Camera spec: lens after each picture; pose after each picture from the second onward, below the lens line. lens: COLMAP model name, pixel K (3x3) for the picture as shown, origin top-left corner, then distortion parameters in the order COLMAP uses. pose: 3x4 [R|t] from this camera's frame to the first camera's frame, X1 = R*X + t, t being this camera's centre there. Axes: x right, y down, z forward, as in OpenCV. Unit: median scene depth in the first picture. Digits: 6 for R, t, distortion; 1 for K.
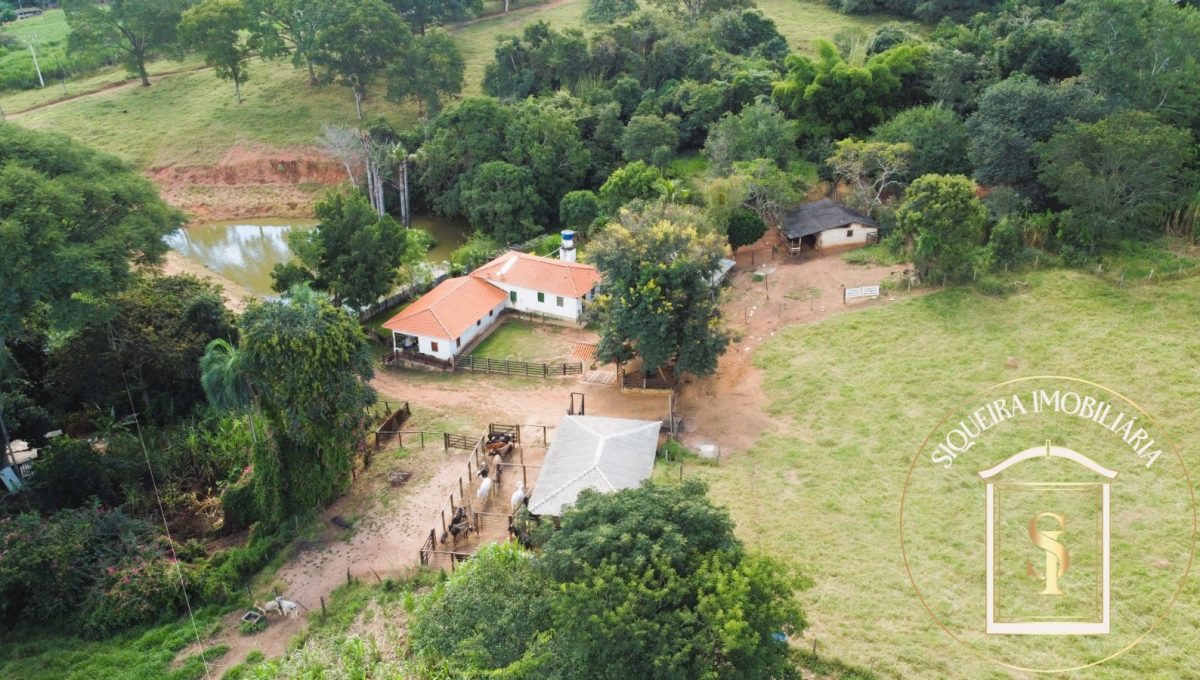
lens RADIAL K [[908.3, 0, 600.2], [0, 908.3, 339.6], [0, 0, 1]] dist [0.001000, -0.008423]
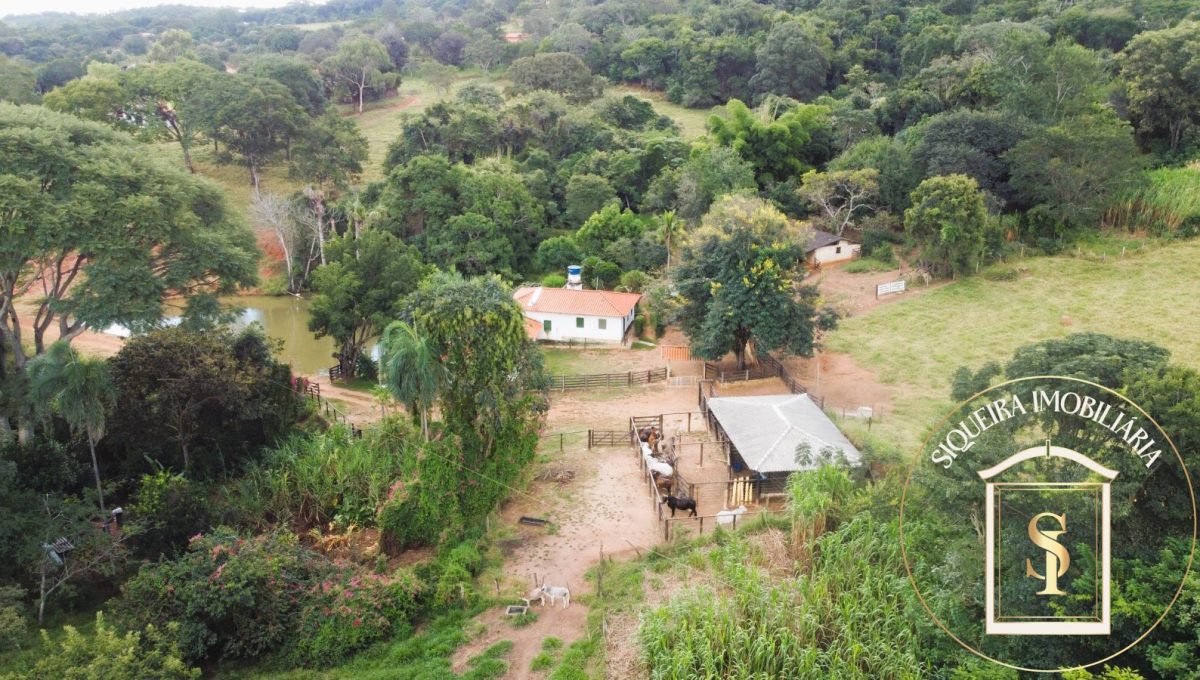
lens RADIAL K [[908.3, 0, 599.9], [0, 908.3, 339.9], [0, 0, 1]] dist [0.001000, -0.008423]
pose [[0.964708, -0.076322, 0.252019, -0.271877], [0.111729, 0.985290, -0.129303, 0.093159], [-0.238443, 0.152898, 0.959045, 0.060694]]
